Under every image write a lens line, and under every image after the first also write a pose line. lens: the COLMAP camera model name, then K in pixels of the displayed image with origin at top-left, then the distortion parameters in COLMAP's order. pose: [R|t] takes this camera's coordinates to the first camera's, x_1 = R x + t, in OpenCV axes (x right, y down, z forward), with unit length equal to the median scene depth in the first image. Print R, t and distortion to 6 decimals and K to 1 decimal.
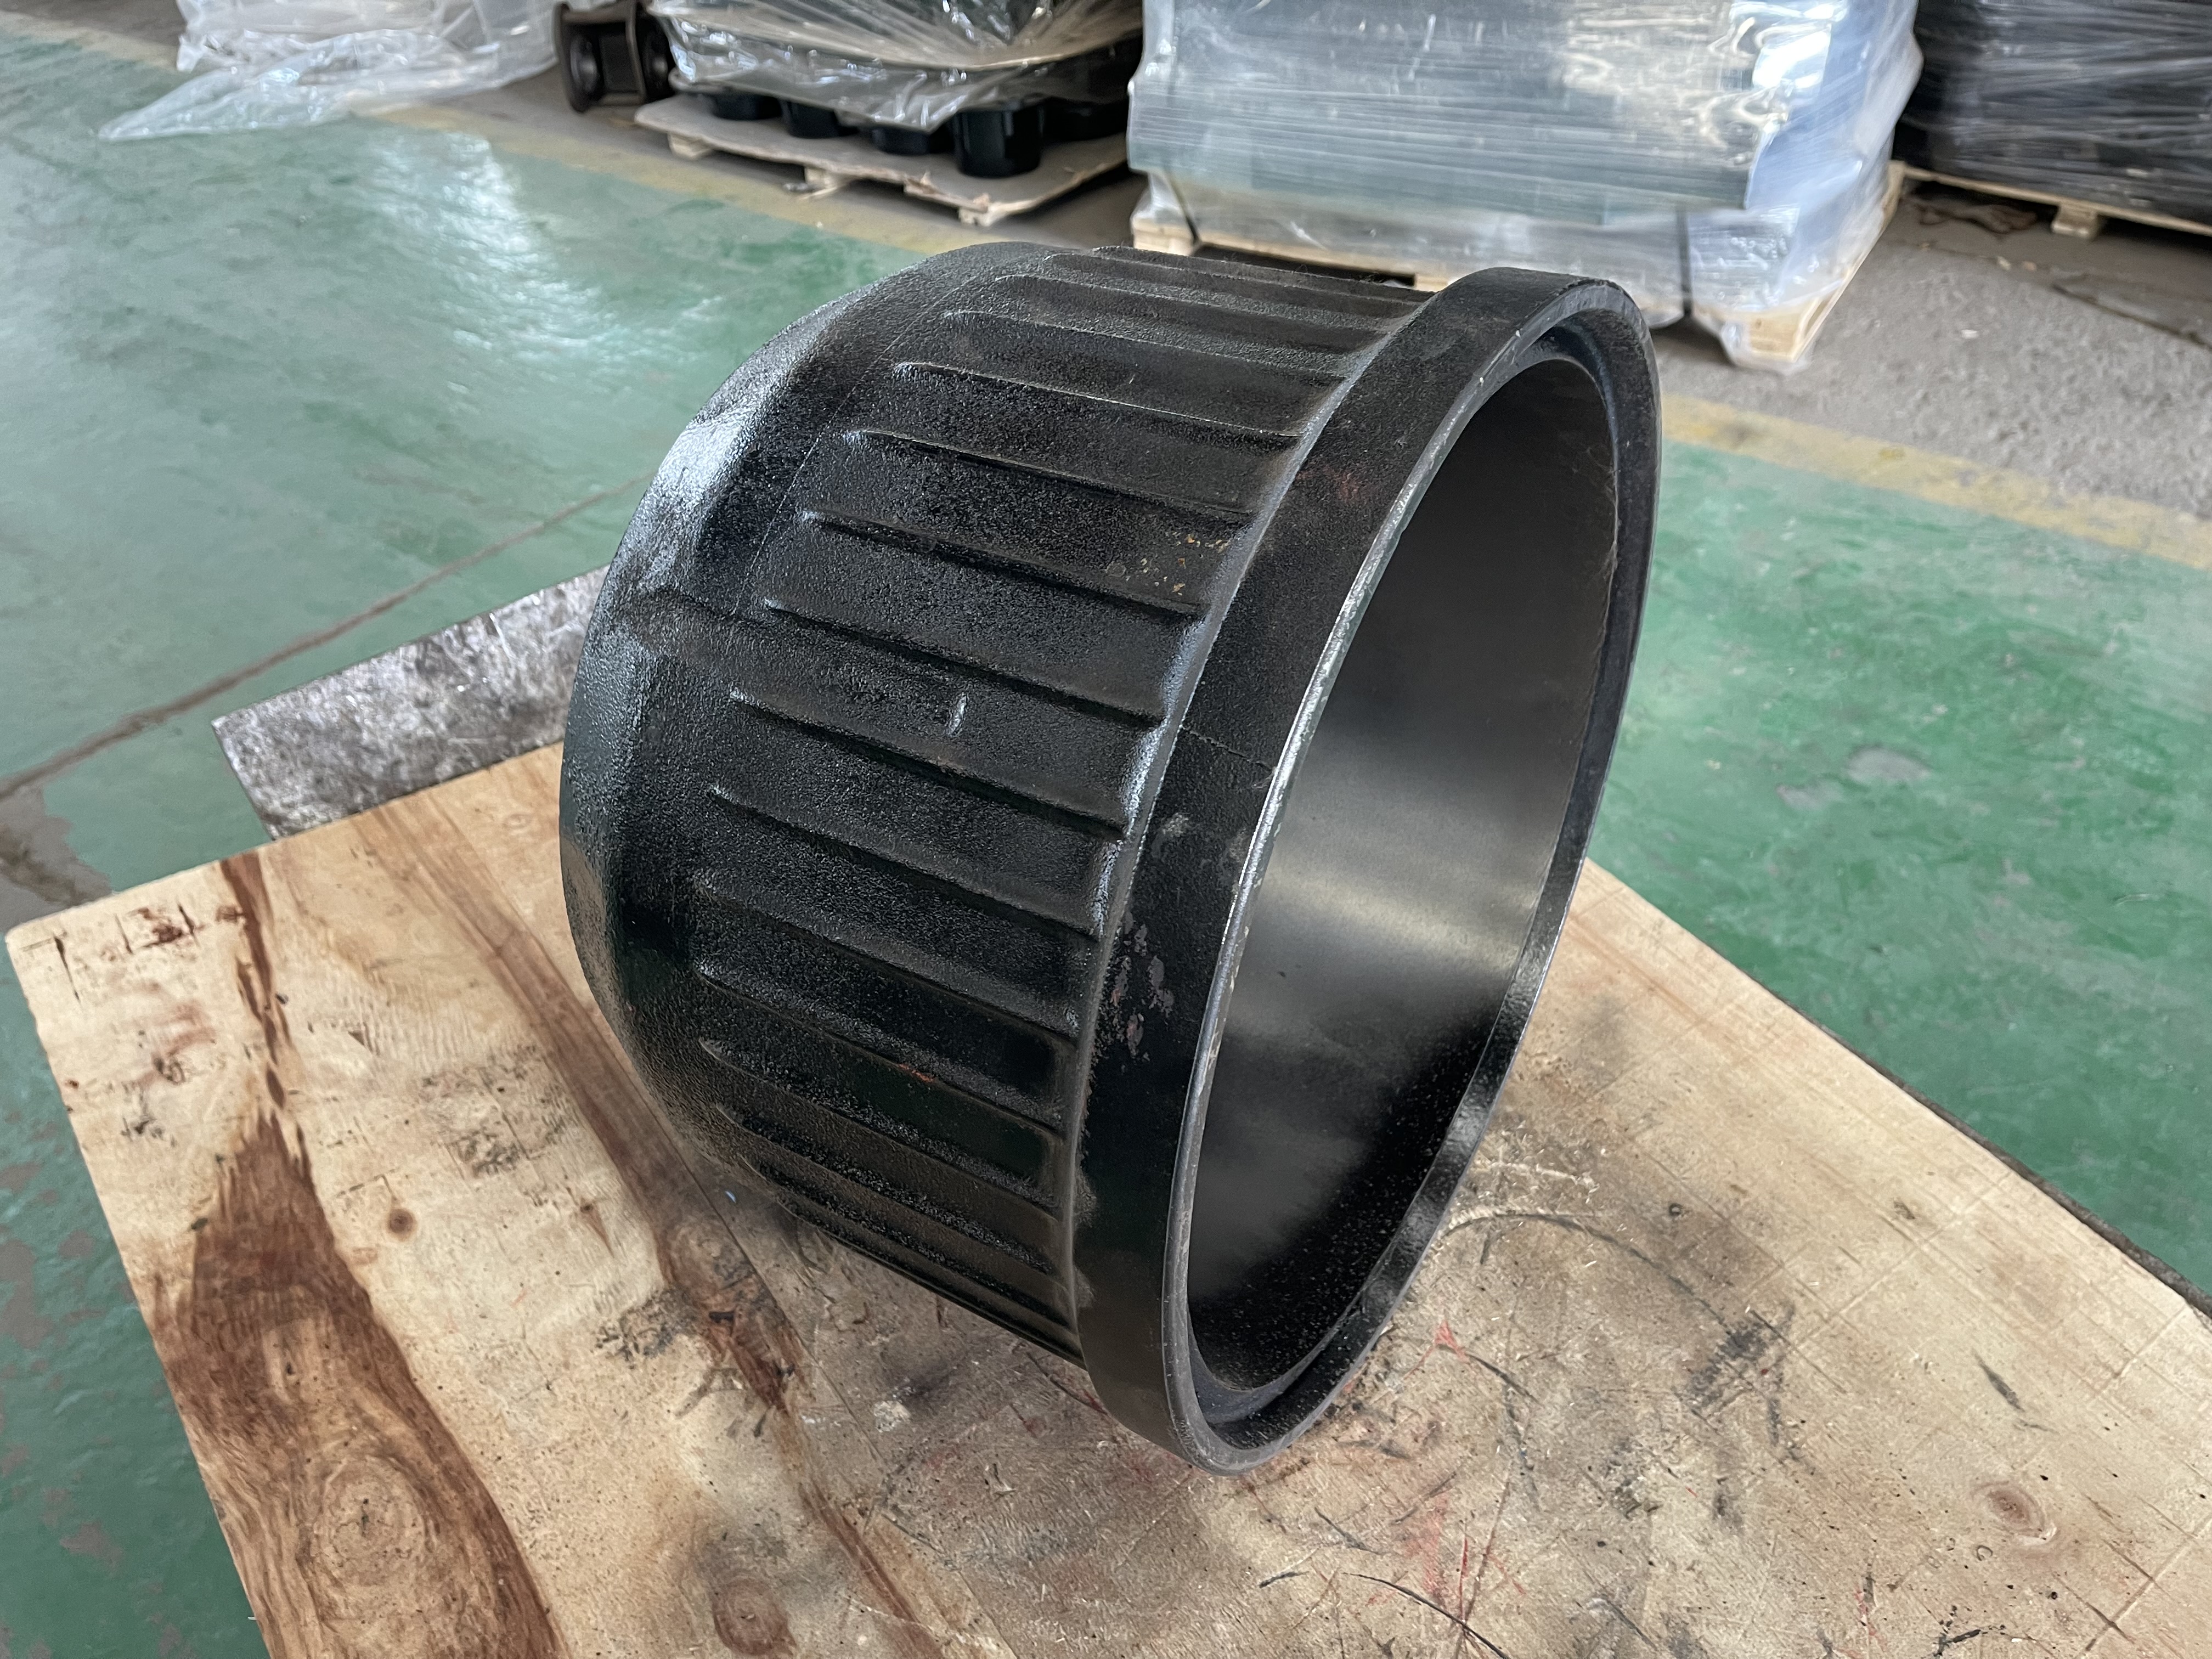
lens RADIAL K [[1661.9, 0, 1105.9], [0, 1661.9, 841.7], [0, 0, 1]] dist [0.053015, -0.069762]
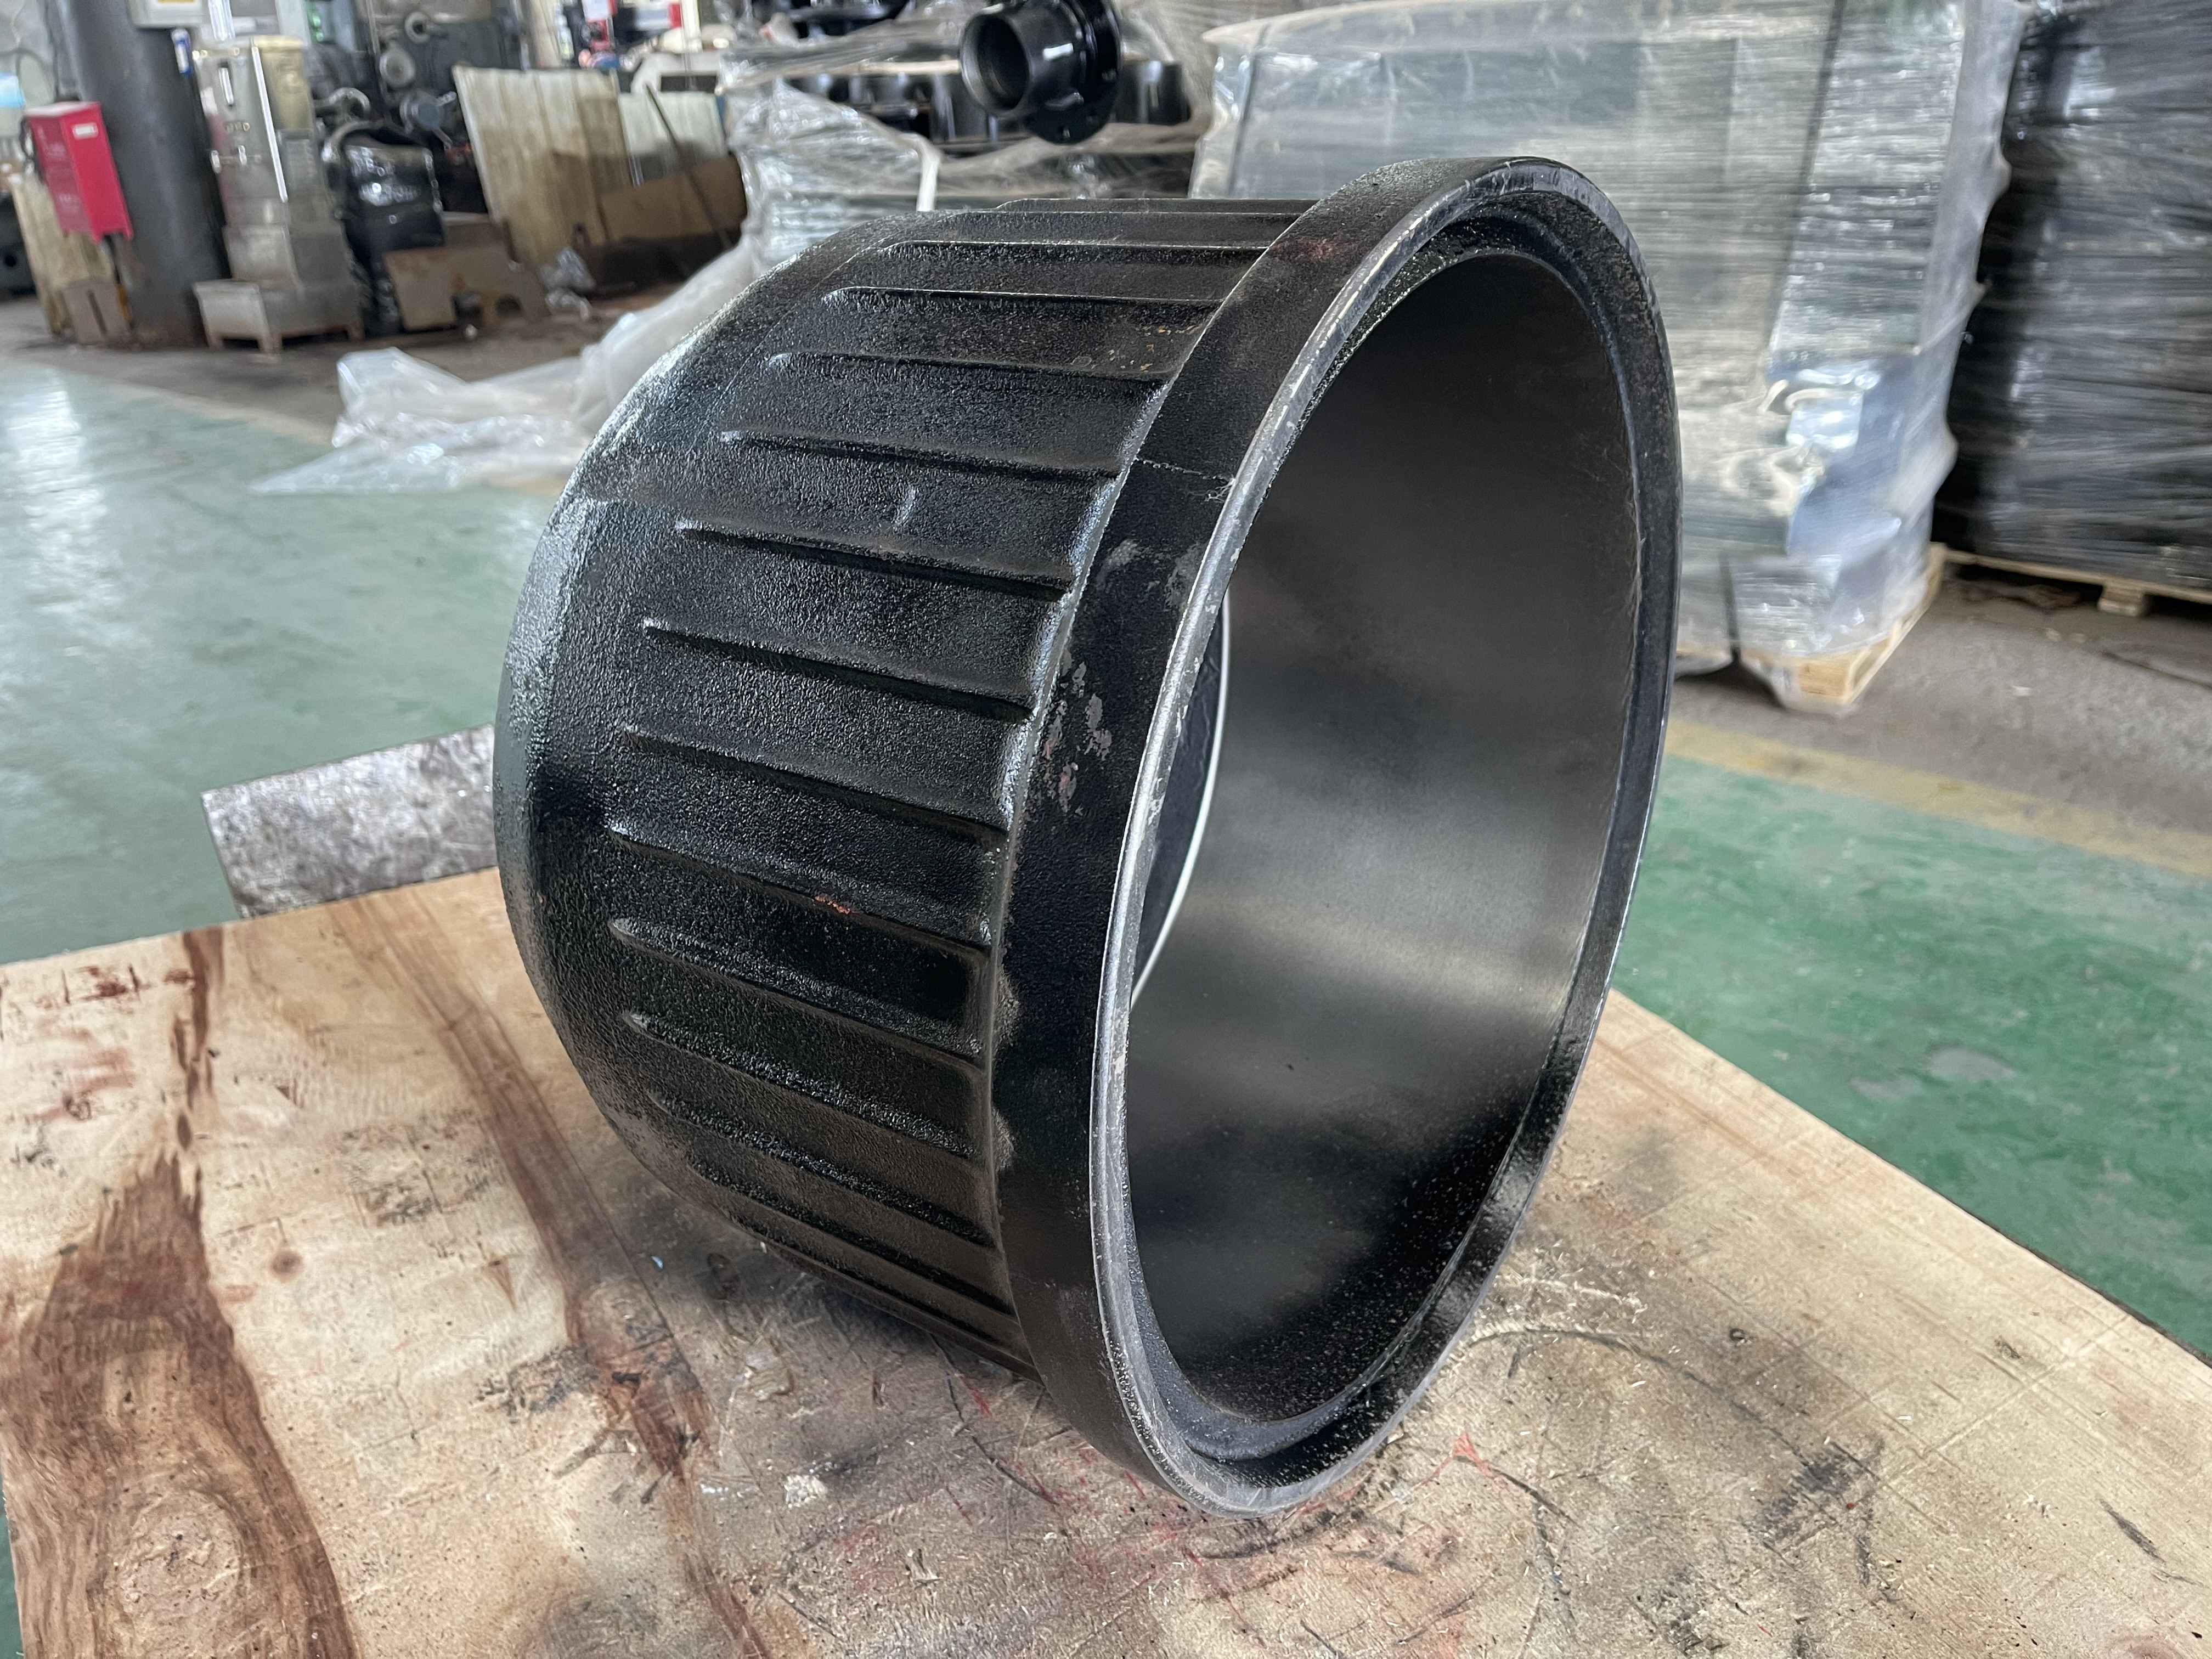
lens RADIAL K [[1656.1, 0, 1104.8], [0, 1656.1, 845.4], [0, 0, 1]] dist [0.090540, -0.129694]
pose [[0.998322, 0.038352, -0.043388, 0.043916], [-0.047721, 0.969290, -0.241247, 0.204501], [0.032803, 0.242913, 0.969493, 0.091443]]
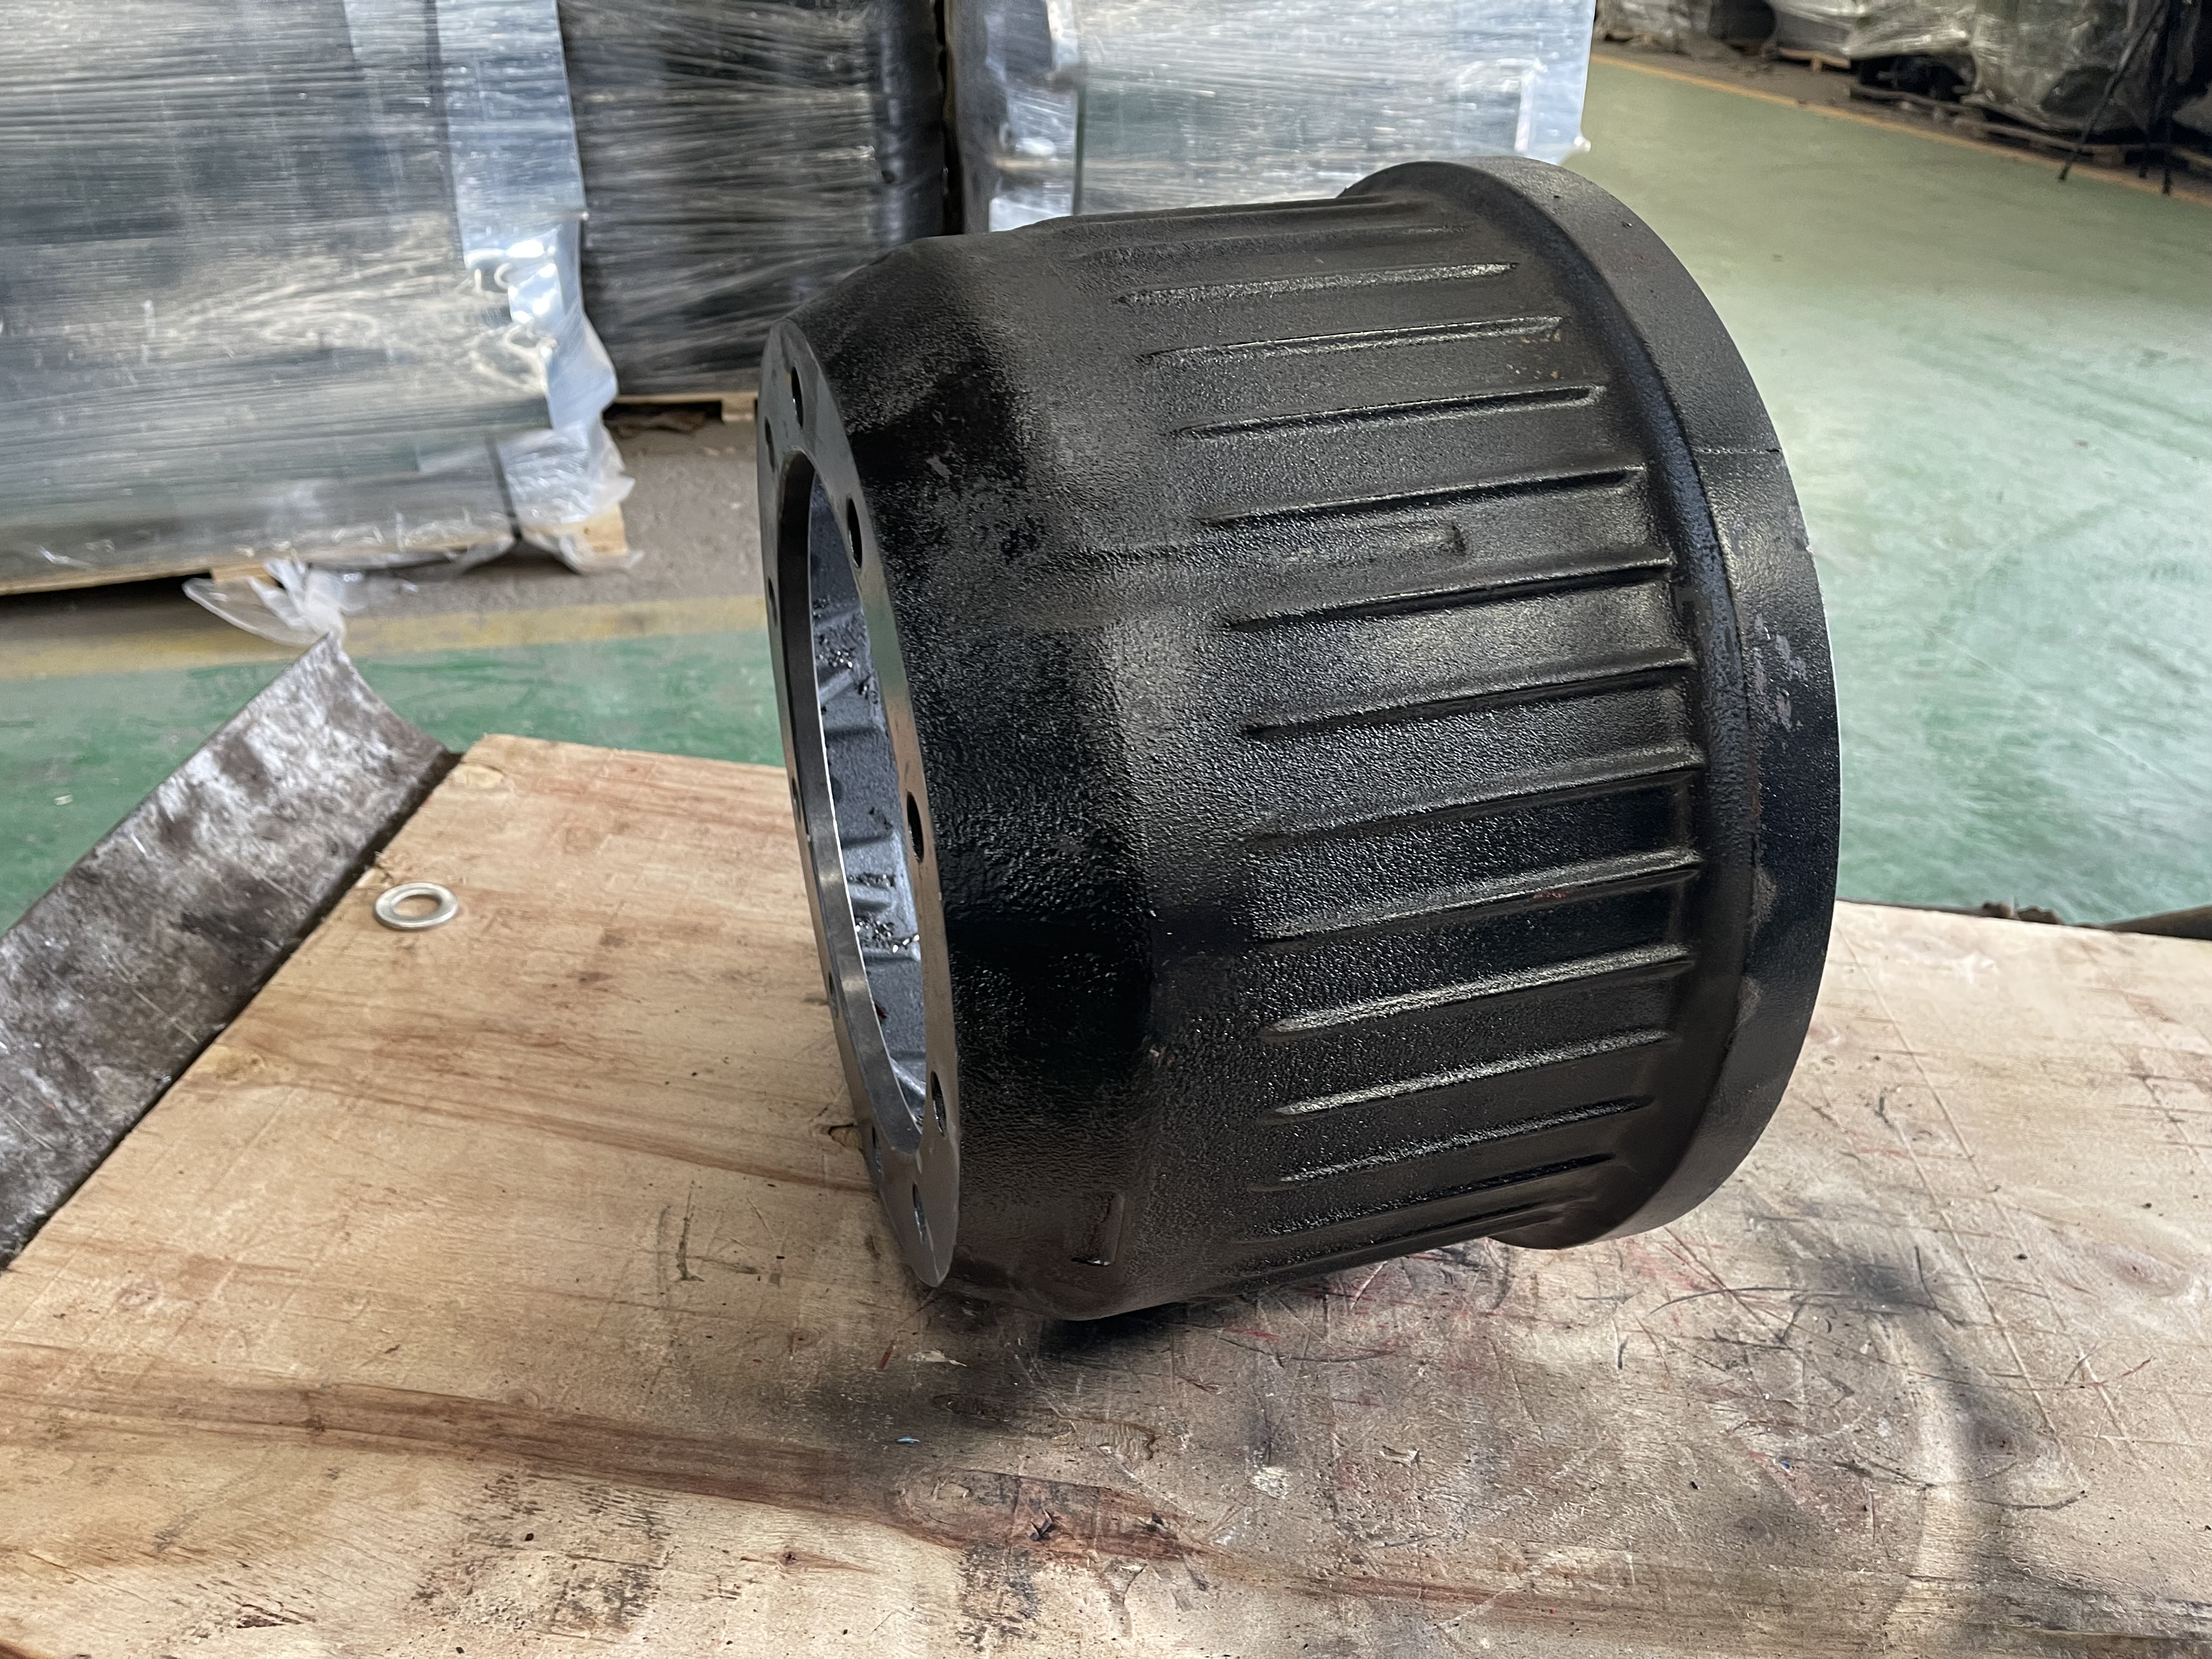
lens RADIAL K [[1655.9, 0, 1091.8], [0, 1655.9, 837.7], [0, 0, 1]] dist [0.080166, -0.109851]
pose [[0.654329, -0.337716, 0.676610, -0.622089], [0.447691, 0.894089, 0.013317, -0.017695], [-0.609447, 0.294199, 0.736221, 0.274112]]
